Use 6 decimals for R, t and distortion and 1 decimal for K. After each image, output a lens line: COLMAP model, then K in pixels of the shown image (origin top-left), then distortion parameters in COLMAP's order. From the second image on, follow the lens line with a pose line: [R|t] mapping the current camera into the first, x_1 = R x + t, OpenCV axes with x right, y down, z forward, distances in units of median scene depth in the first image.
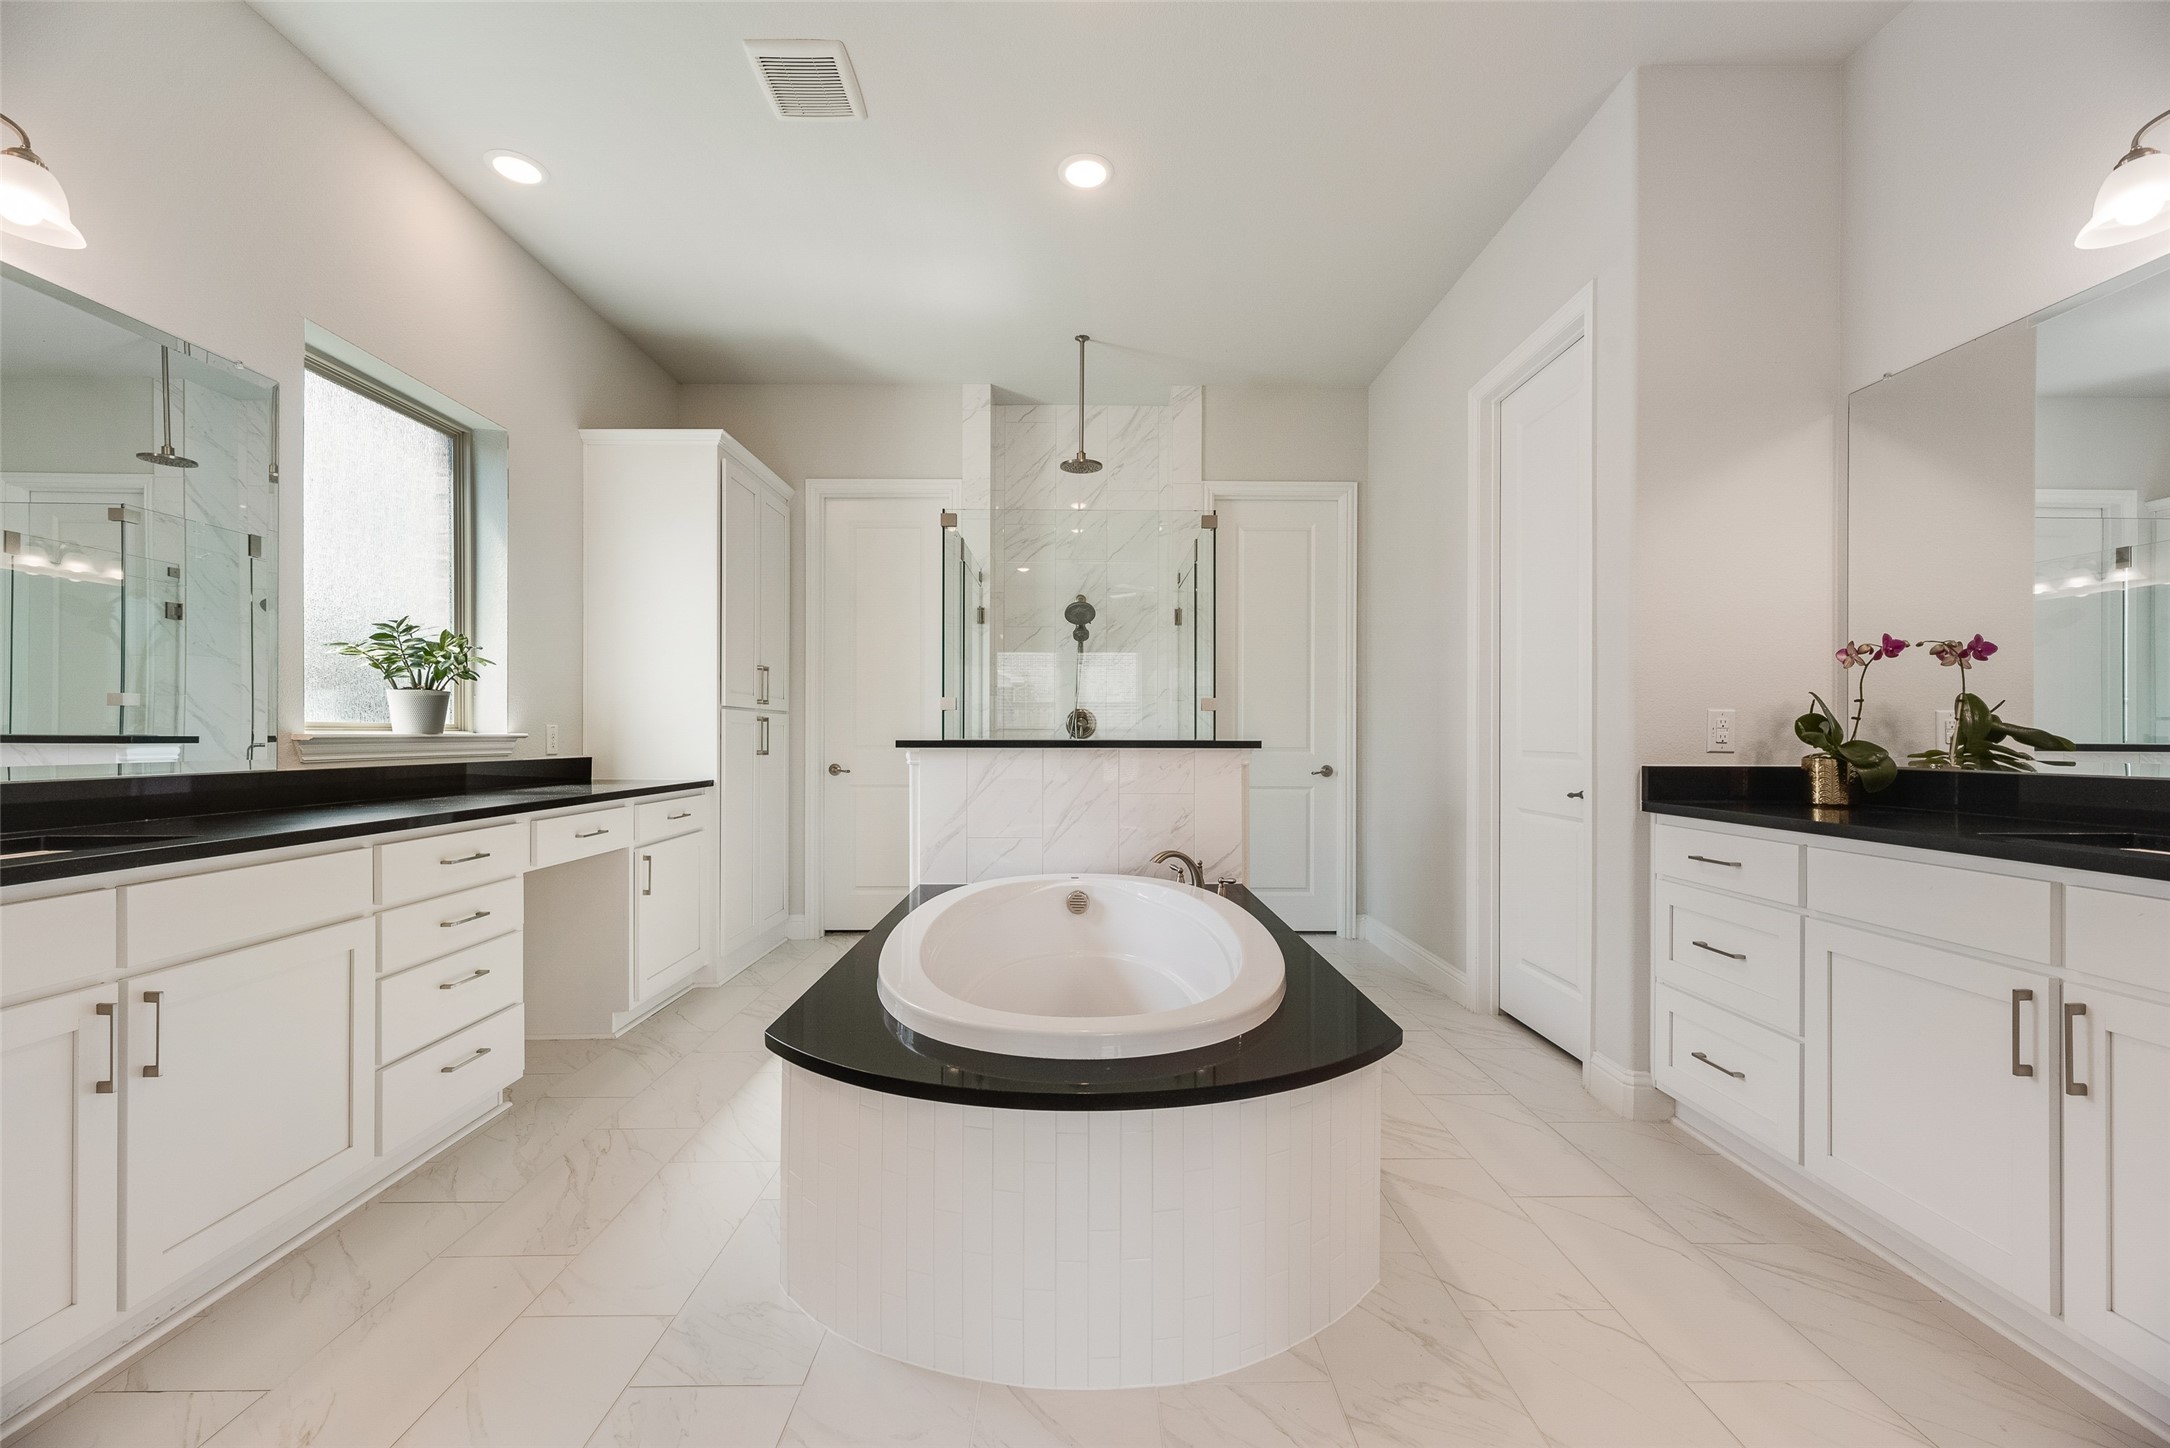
lens RADIAL K [[877.9, 0, 1079.4], [0, 877.9, 735.5], [0, 0, 1]] dist [0.002638, 0.000007]
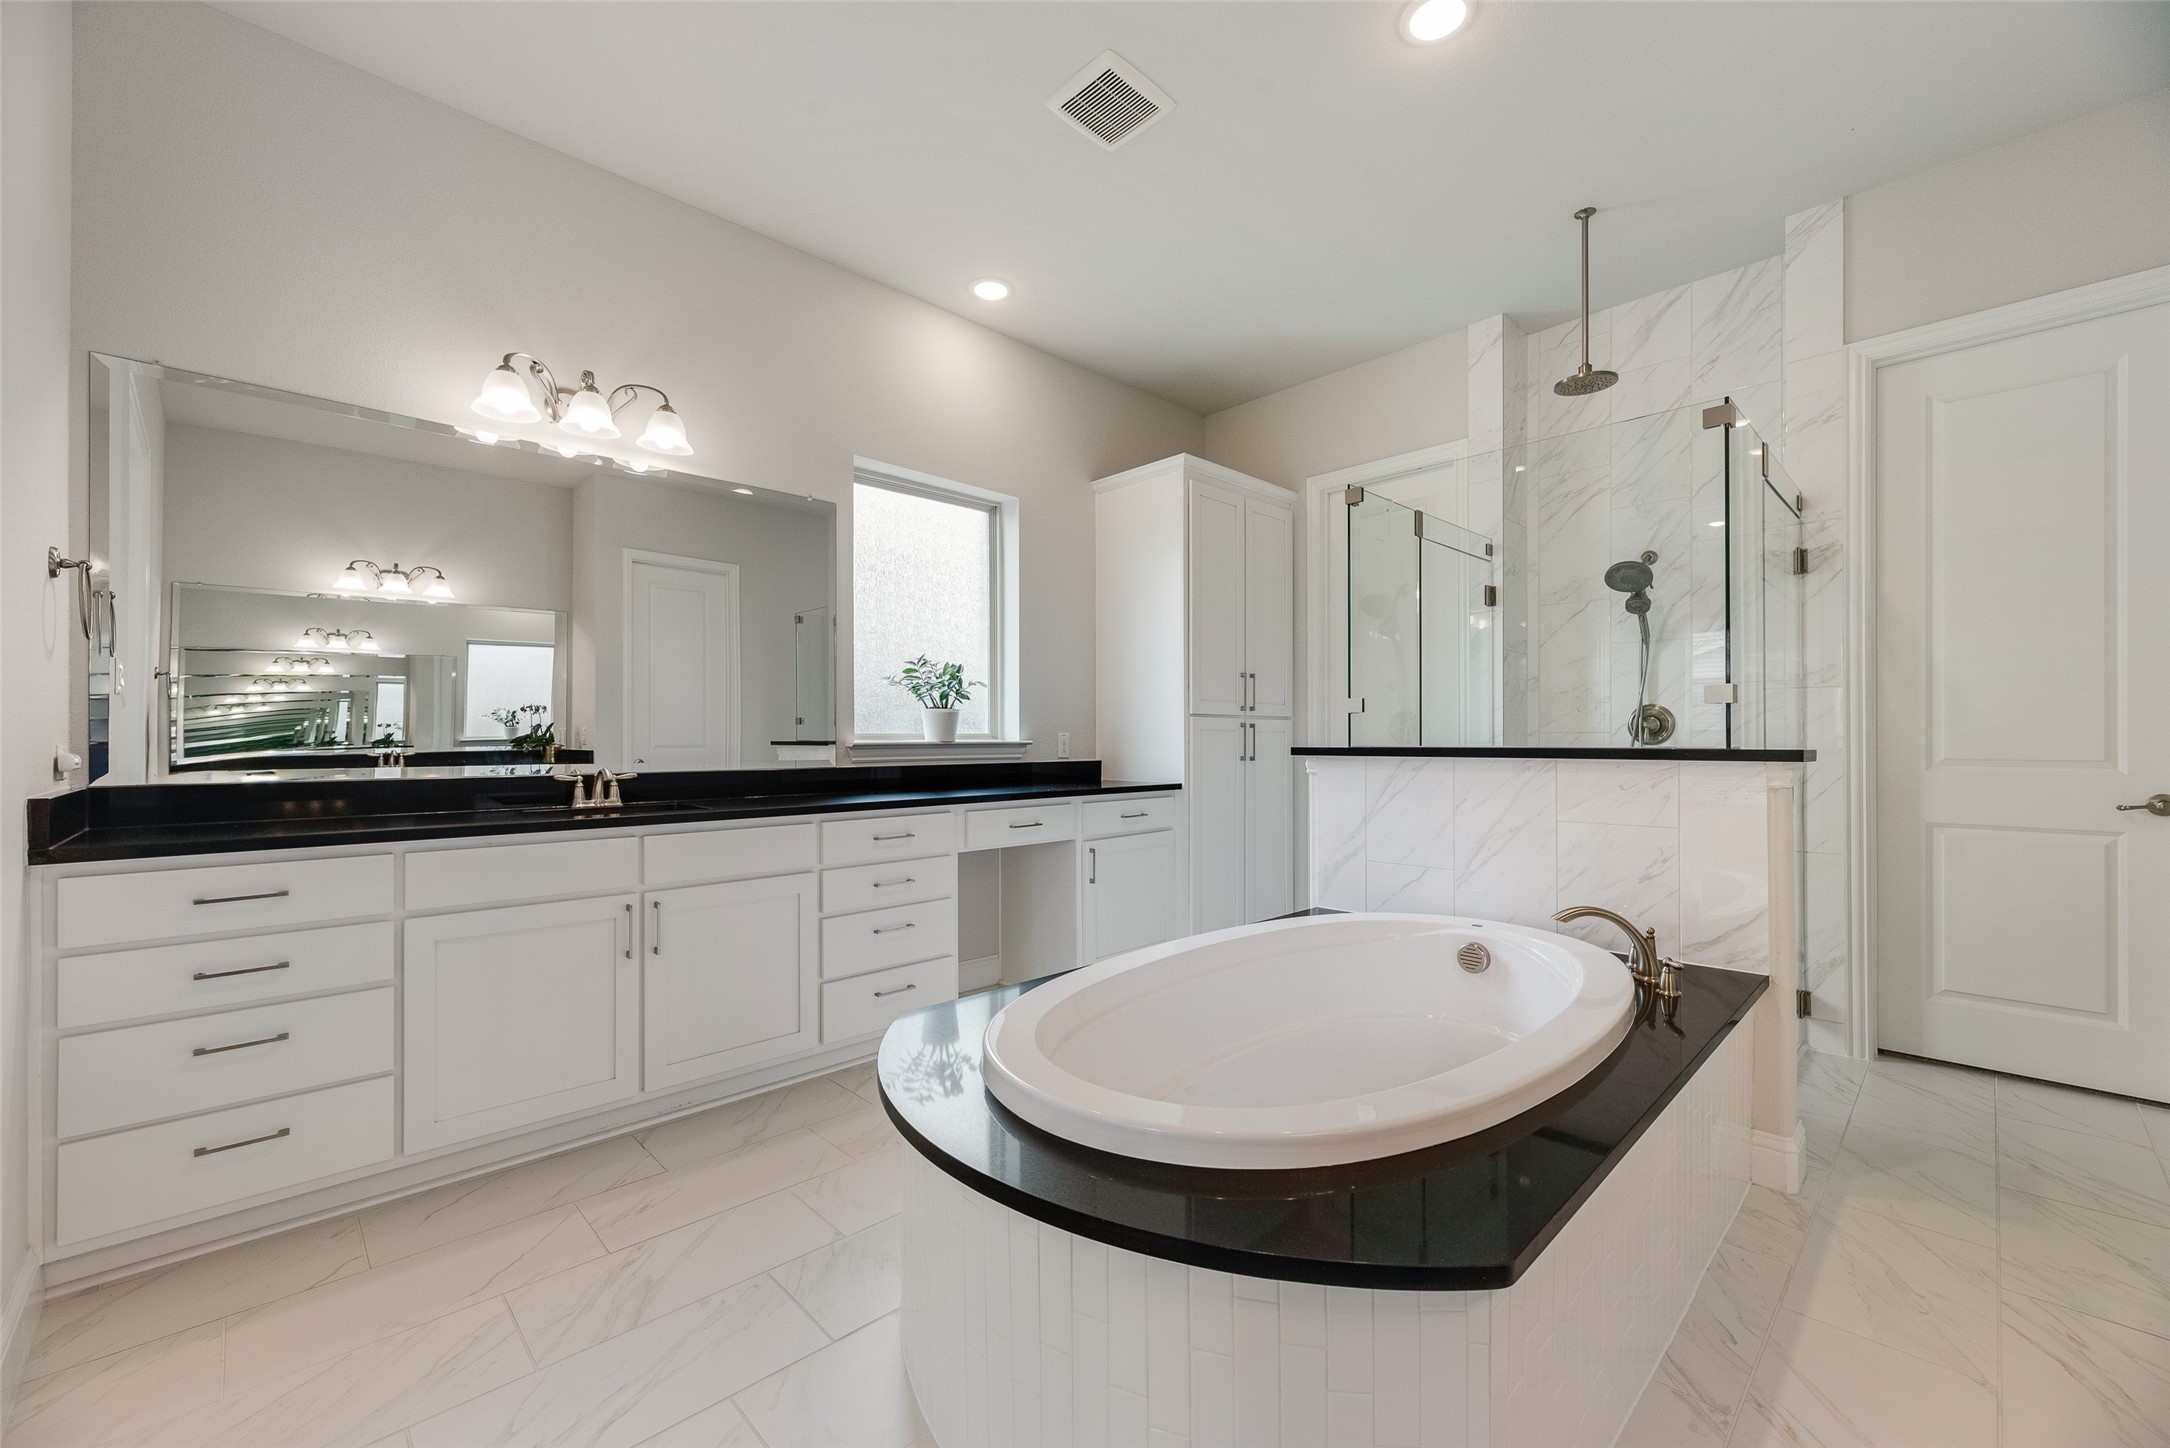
lens RADIAL K [[877.9, 0, 1079.4], [0, 877.9, 735.5], [0, 0, 1]] dist [0.002638, 0.000007]
pose [[0.689998, -0.006678, -0.723780, 0.310684], [0.003463, 0.999976, -0.005925, -0.002158], [0.723803, 0.001582, 0.690005, 0.207647]]
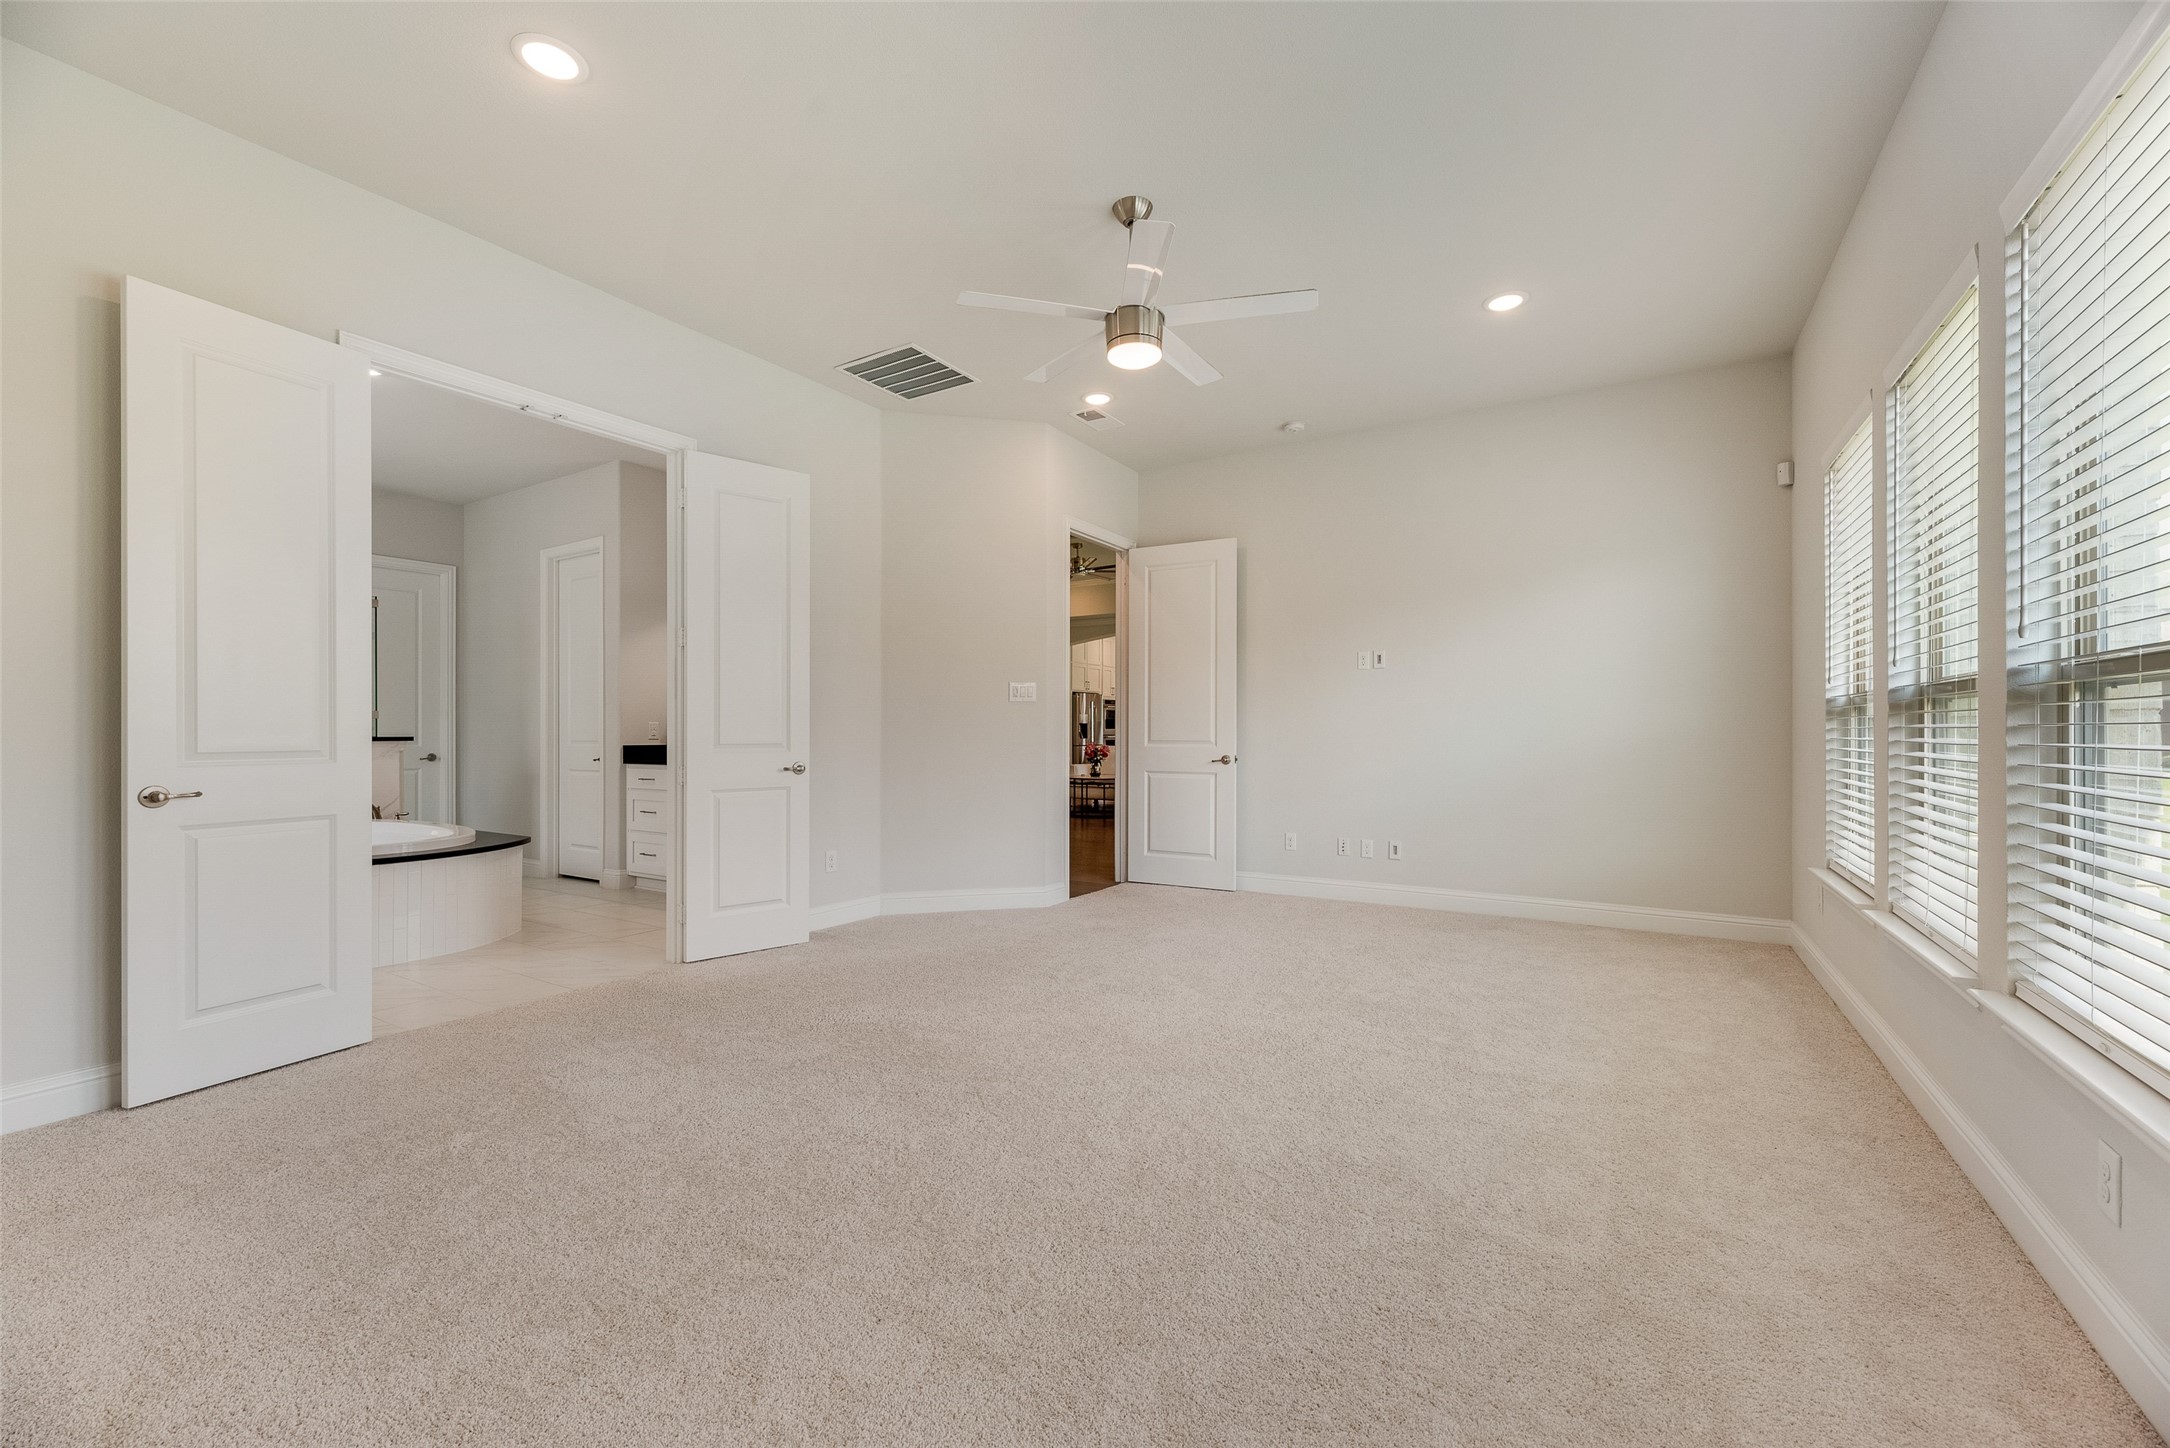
lens RADIAL K [[877.9, 0, 1079.4], [0, 877.9, 735.5], [0, 0, 1]] dist [0.002638, 0.000007]
pose [[0.535768, -0.002214, 0.844362, -0.560513], [0.002622, 0.999996, 0.000959, 0.007566], [-0.844361, 0.001700, 0.535772, -1.042118]]
